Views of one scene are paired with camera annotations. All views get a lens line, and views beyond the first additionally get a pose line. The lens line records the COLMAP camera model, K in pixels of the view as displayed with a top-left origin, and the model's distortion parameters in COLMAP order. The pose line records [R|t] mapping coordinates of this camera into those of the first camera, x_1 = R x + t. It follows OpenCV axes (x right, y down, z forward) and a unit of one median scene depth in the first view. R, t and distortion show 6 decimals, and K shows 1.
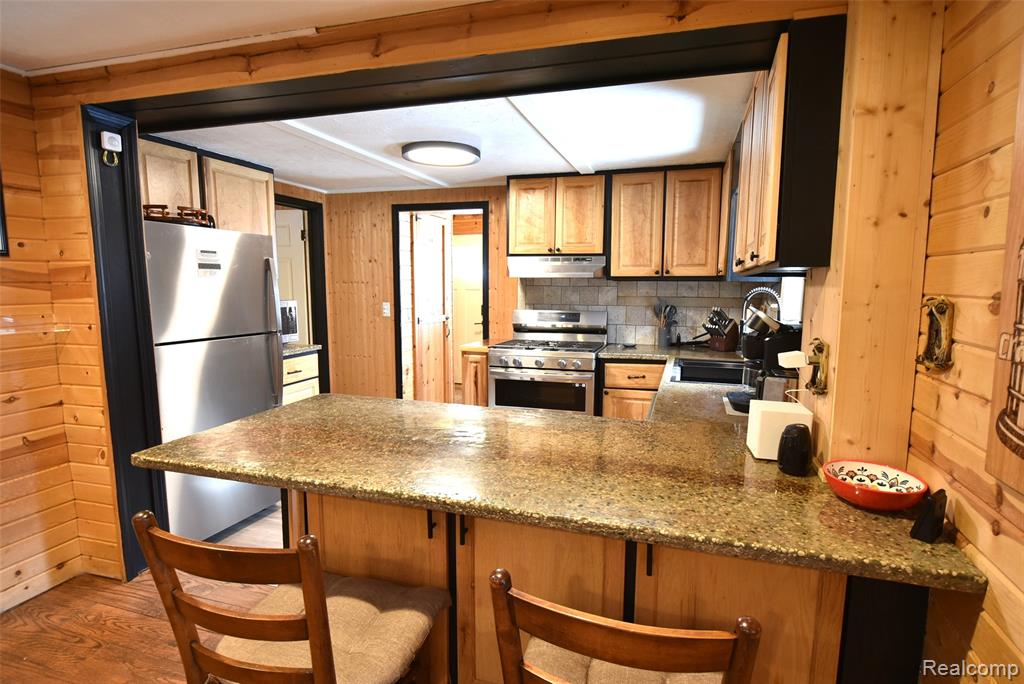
lens RADIAL K [[523.0, 0, 526.8], [0, 523.0, 348.5], [0, 0, 1]] dist [0.005714, -0.012296]
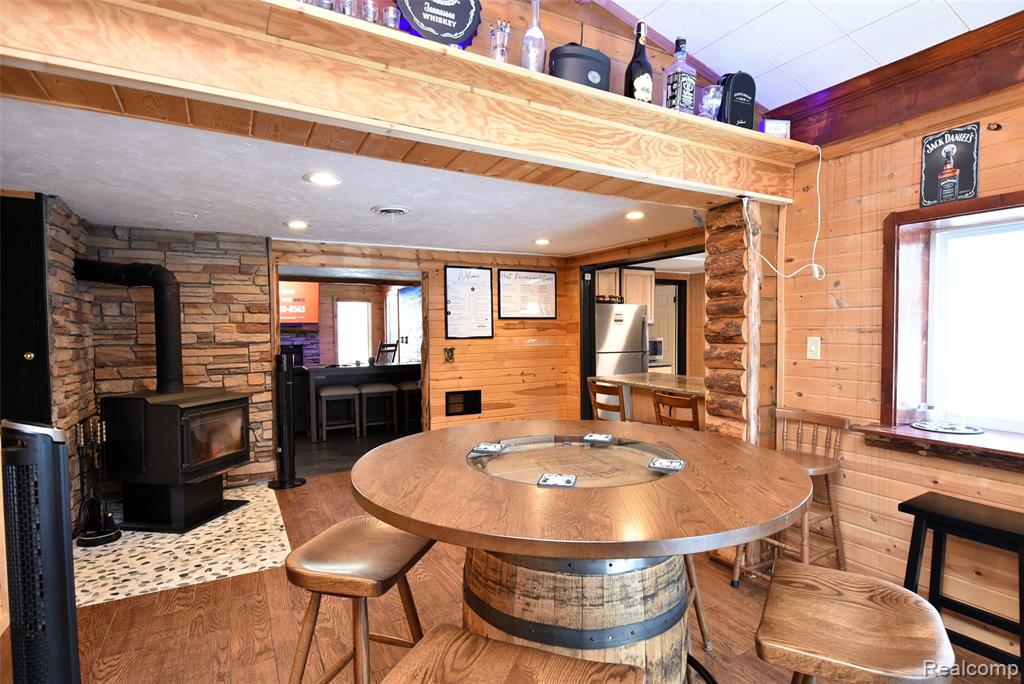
lens RADIAL K [[523.0, 0, 526.8], [0, 523.0, 348.5], [0, 0, 1]] dist [0.005714, -0.012296]
pose [[0.723447, 0.012976, -0.690258, 0.668000], [-0.074791, 0.995412, -0.059674, 0.127330], [0.686316, 0.094796, 0.721099, -0.891779]]
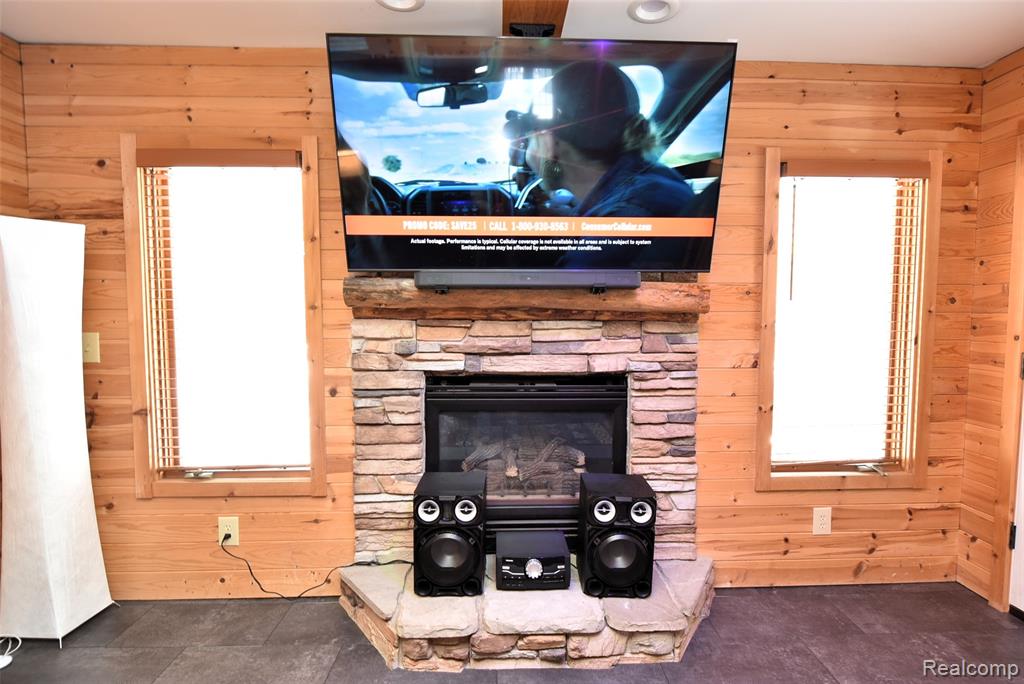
lens RADIAL K [[523.0, 0, 526.8], [0, 523.0, 348.5], [0, 0, 1]] dist [0.005714, -0.012296]
pose [[0.322848, 0.056516, -0.944762, -2.446925], [-0.114658, 0.993199, 0.020232, -0.045154], [0.939480, 0.101793, 0.327133, 0.315754]]
